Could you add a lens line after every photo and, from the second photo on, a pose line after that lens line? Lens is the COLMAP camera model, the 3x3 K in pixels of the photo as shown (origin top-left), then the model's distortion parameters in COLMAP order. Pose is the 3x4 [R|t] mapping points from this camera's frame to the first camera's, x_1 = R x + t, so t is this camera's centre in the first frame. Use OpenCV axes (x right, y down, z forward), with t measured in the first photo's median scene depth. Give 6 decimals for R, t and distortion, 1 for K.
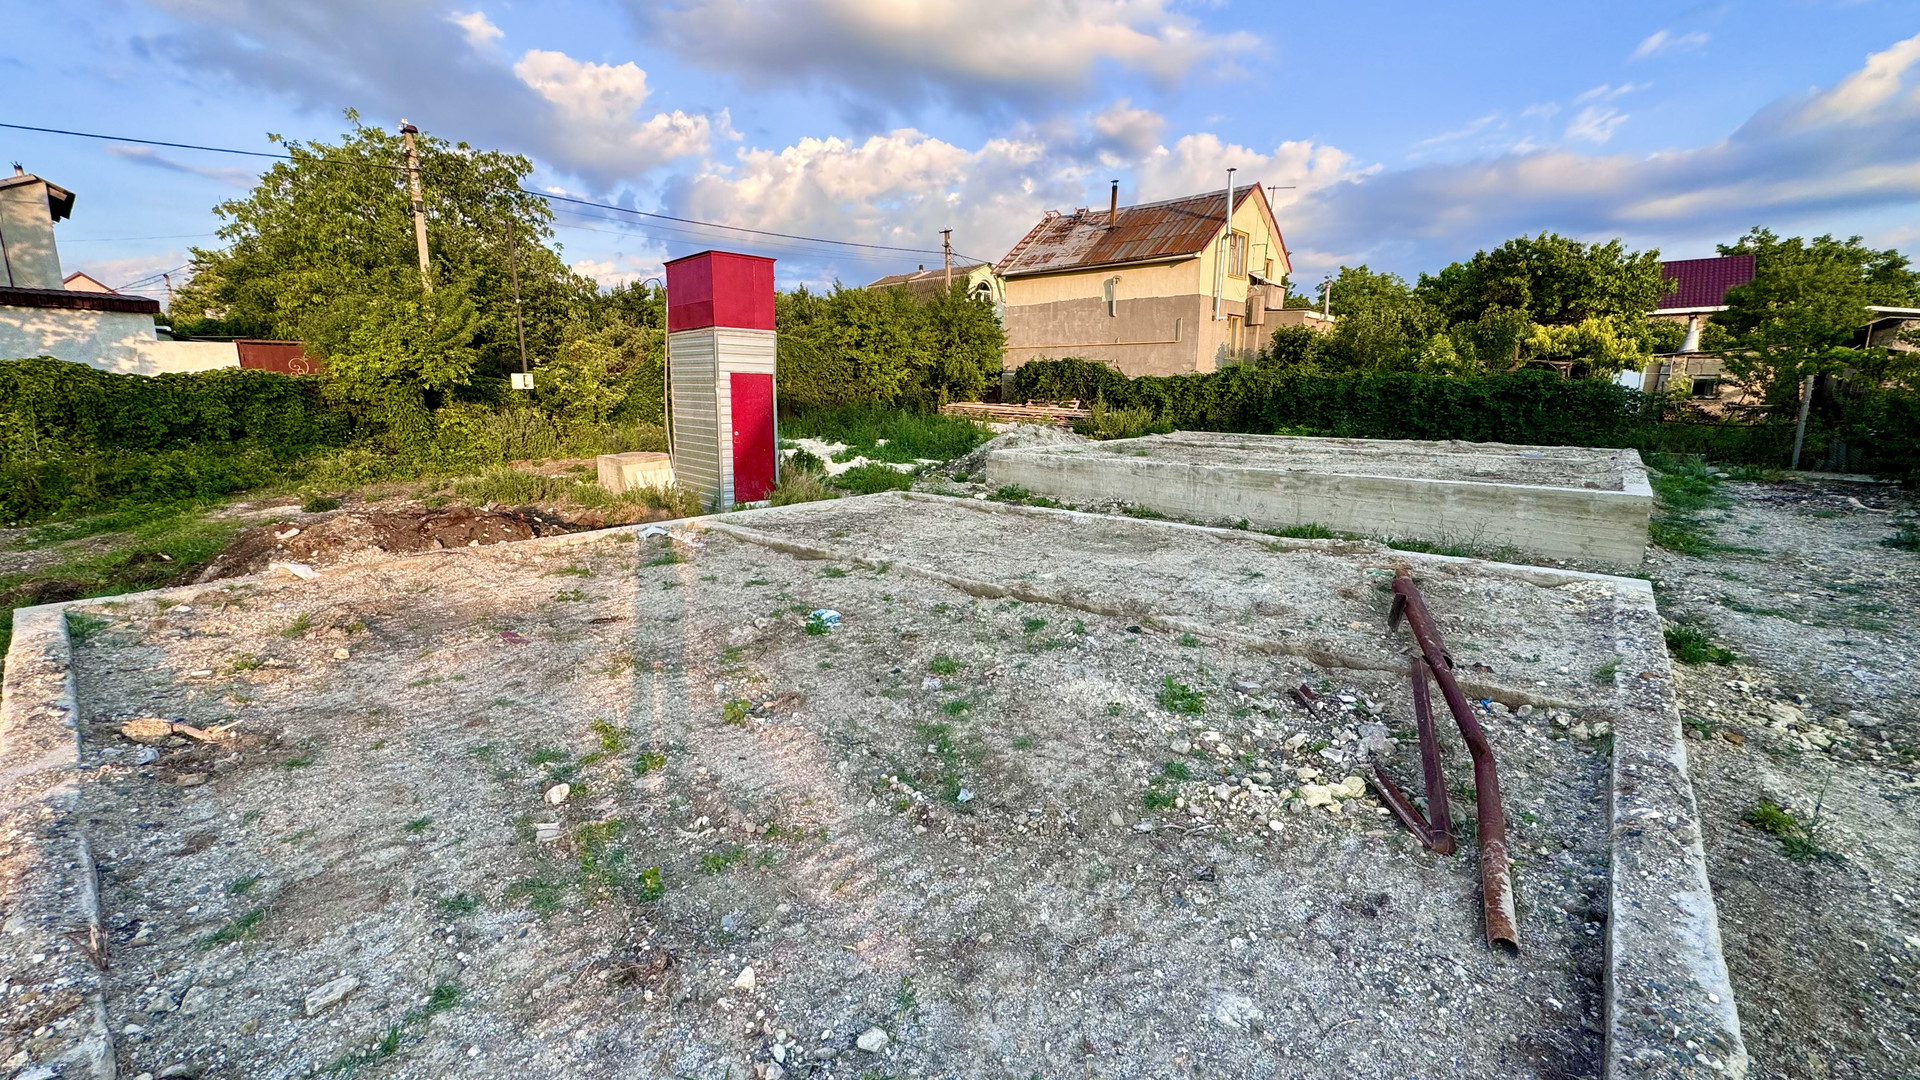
lens RADIAL K [[764.9, 0, 960.0], [0, 764.9, 537.0], [0, 0, 1]] dist [-0.003891, 0.000643]
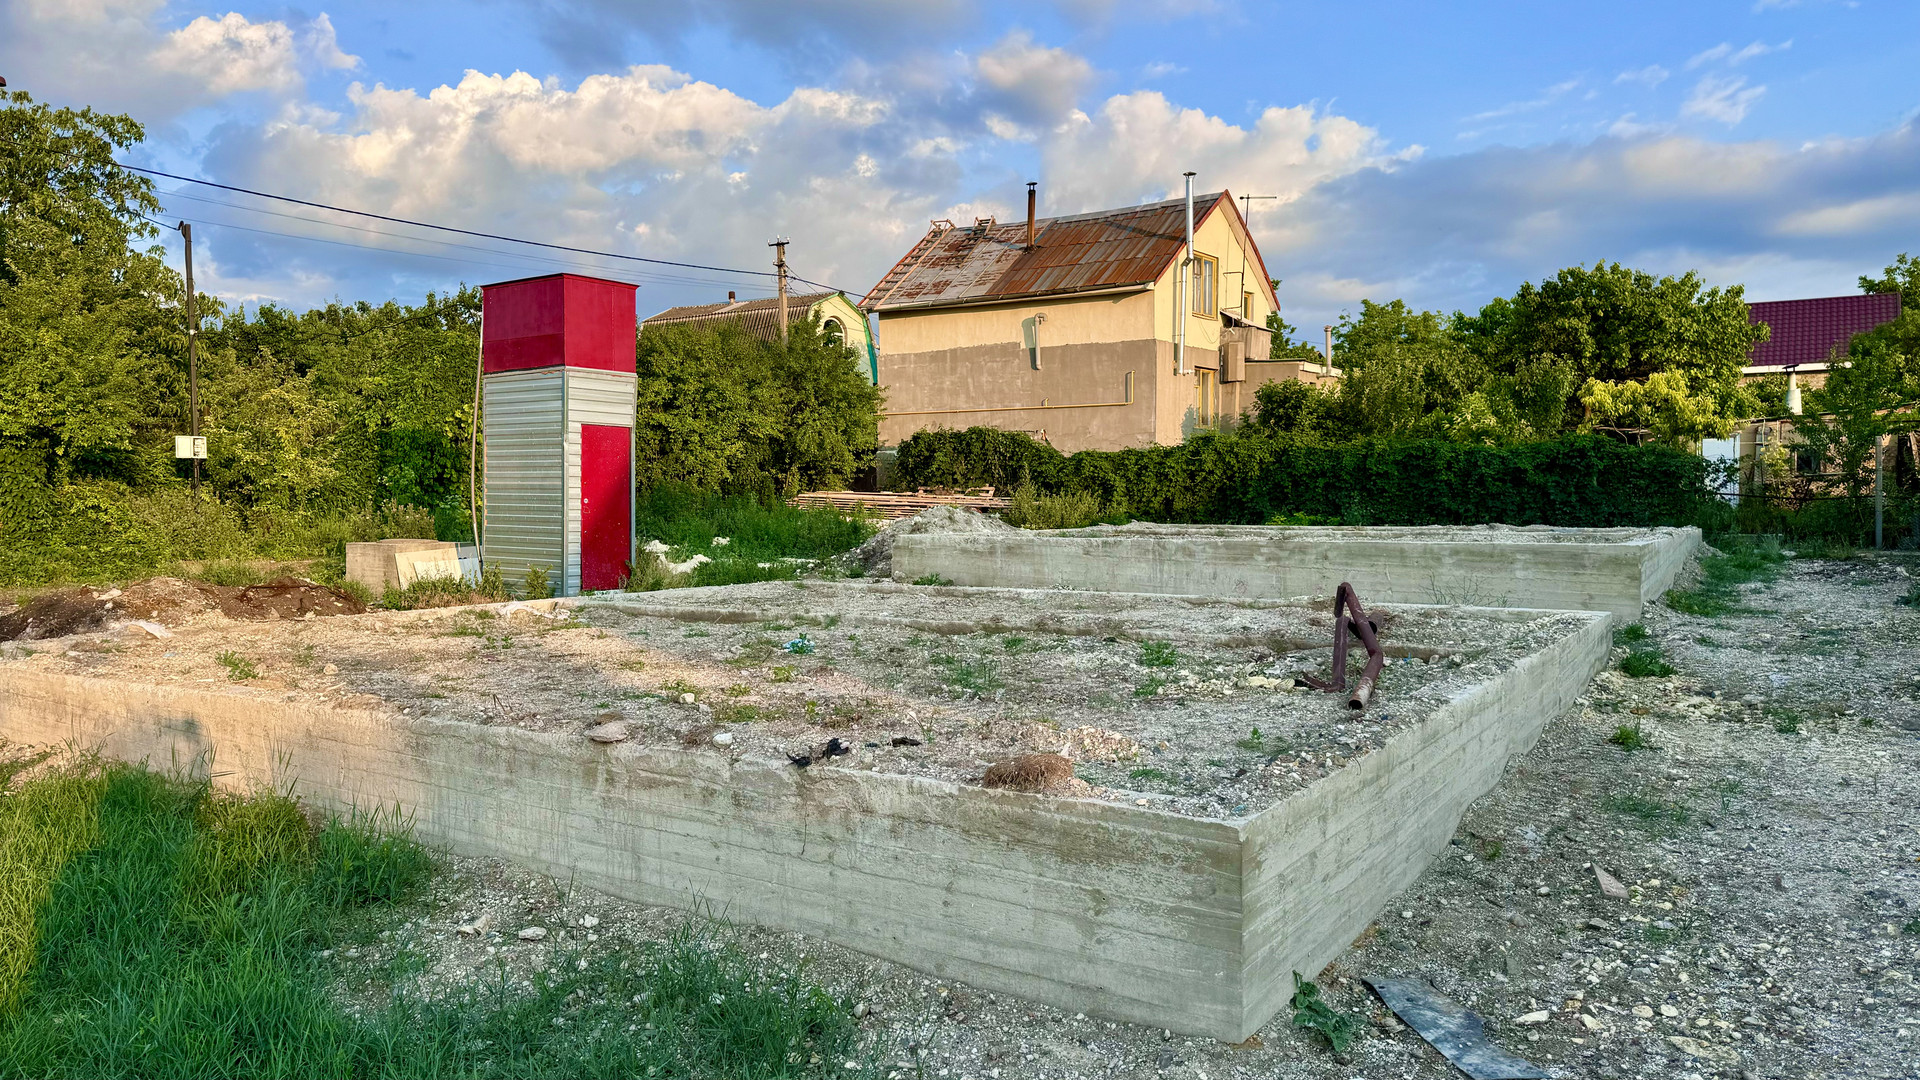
lens RADIAL K [[1340.1, 0, 955.9], [0, 1340.1, 555.6], [0, 0, 1]] dist [0.084349, -0.081473]
pose [[0.989519, -0.012240, 0.143881, -0.061278], [0.033421, 0.988759, -0.145734, 0.067243], [-0.140480, 0.149015, 0.978805, -0.196205]]
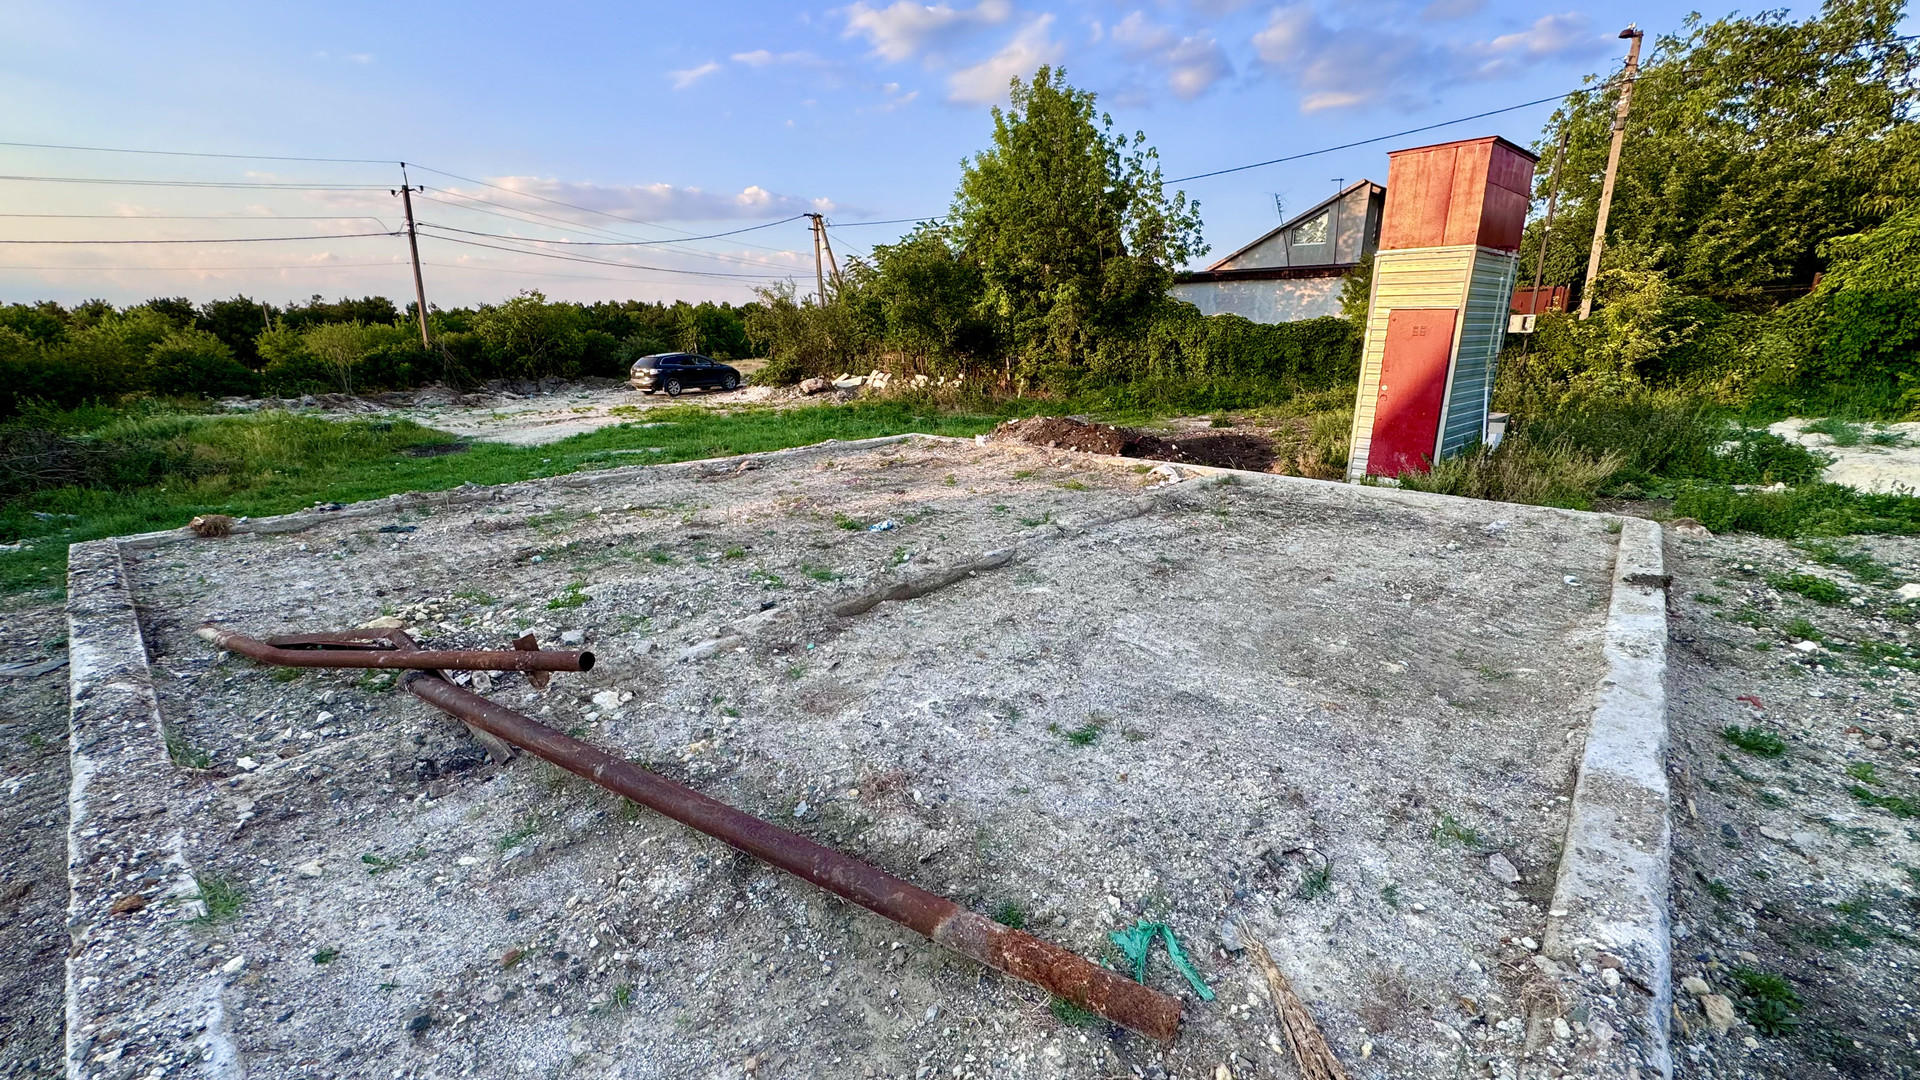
lens RADIAL K [[764.9, 0, 962.1], [0, 764.9, 536.6], [0, 0, 1]] dist [-0.003891, 0.000643]
pose [[-0.020134, 0.251604, -0.967621, 0.264948], [-0.188914, 0.949426, 0.250804, -0.054136], [0.981787, 0.187846, 0.028416, 0.297980]]
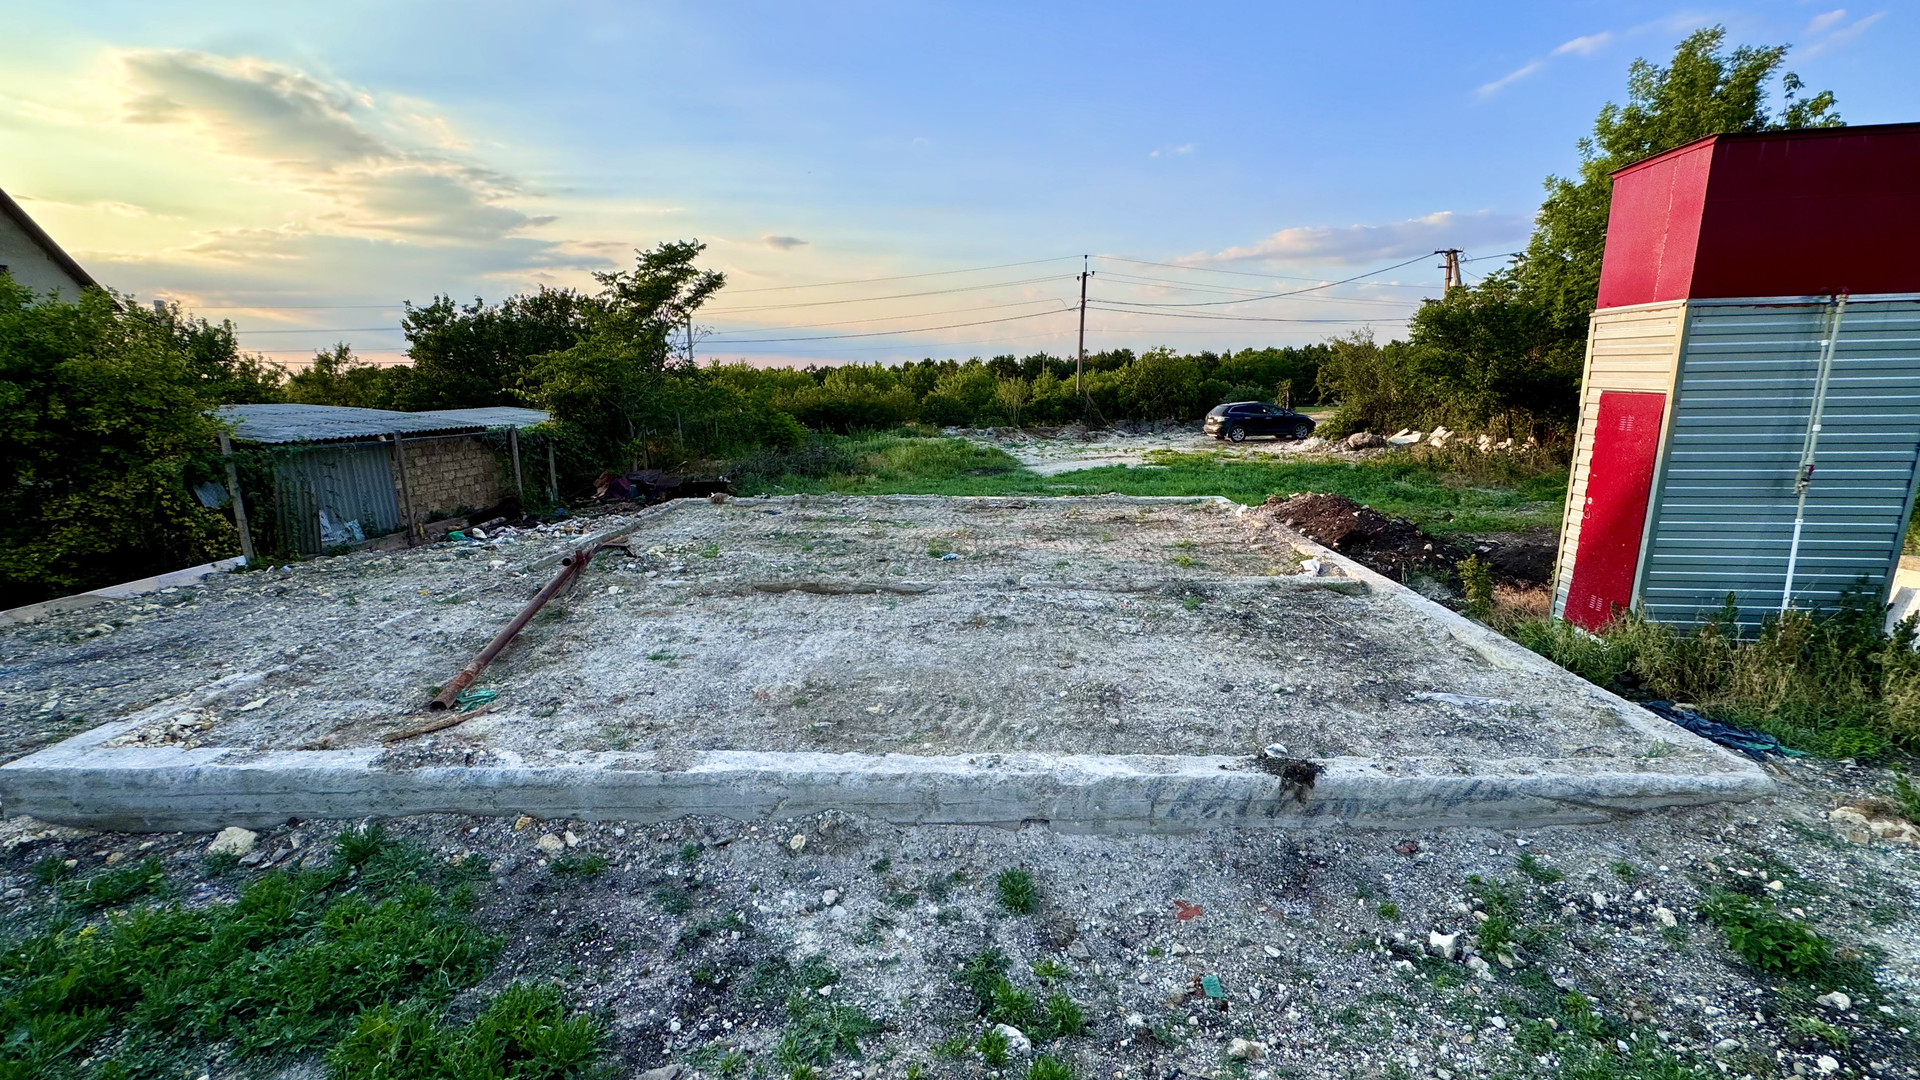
lens RADIAL K [[764.9, 0, 960.4], [0, 764.9, 543.0], [0, 0, 1]] dist [-0.003891, 0.000643]
pose [[-0.784480, 0.134969, -0.605289, 0.203325], [-0.109900, 0.930326, 0.349881, -0.127867], [0.610339, 0.340995, -0.714988, 0.578640]]
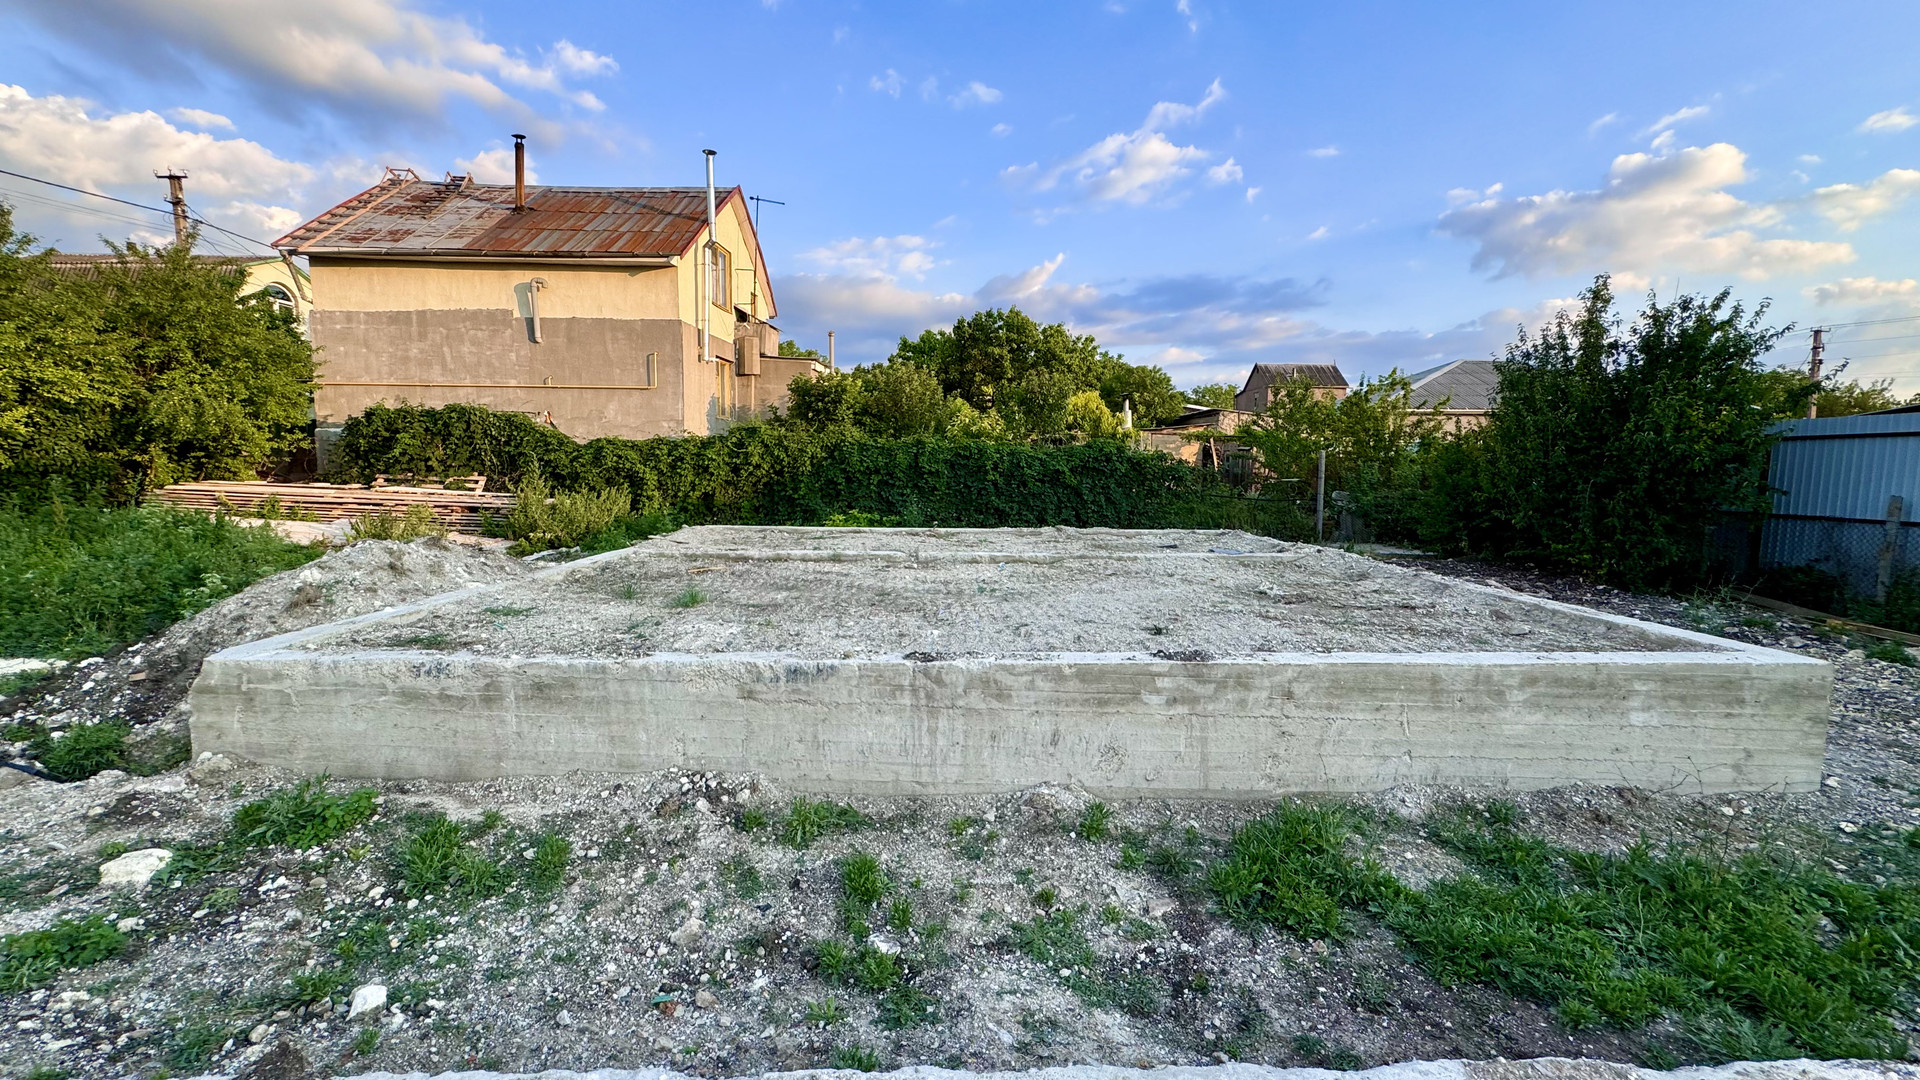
lens RADIAL K [[764.9, 0, 962.7], [0, 764.9, 538.7], [0, 0, 1]] dist [-0.003891, 0.000643]
pose [[0.744873, -0.059668, 0.664533, 0.043269], [0.118621, 0.991969, -0.043895, -0.073062], [-0.656577, 0.111524, 0.745969, 0.386129]]
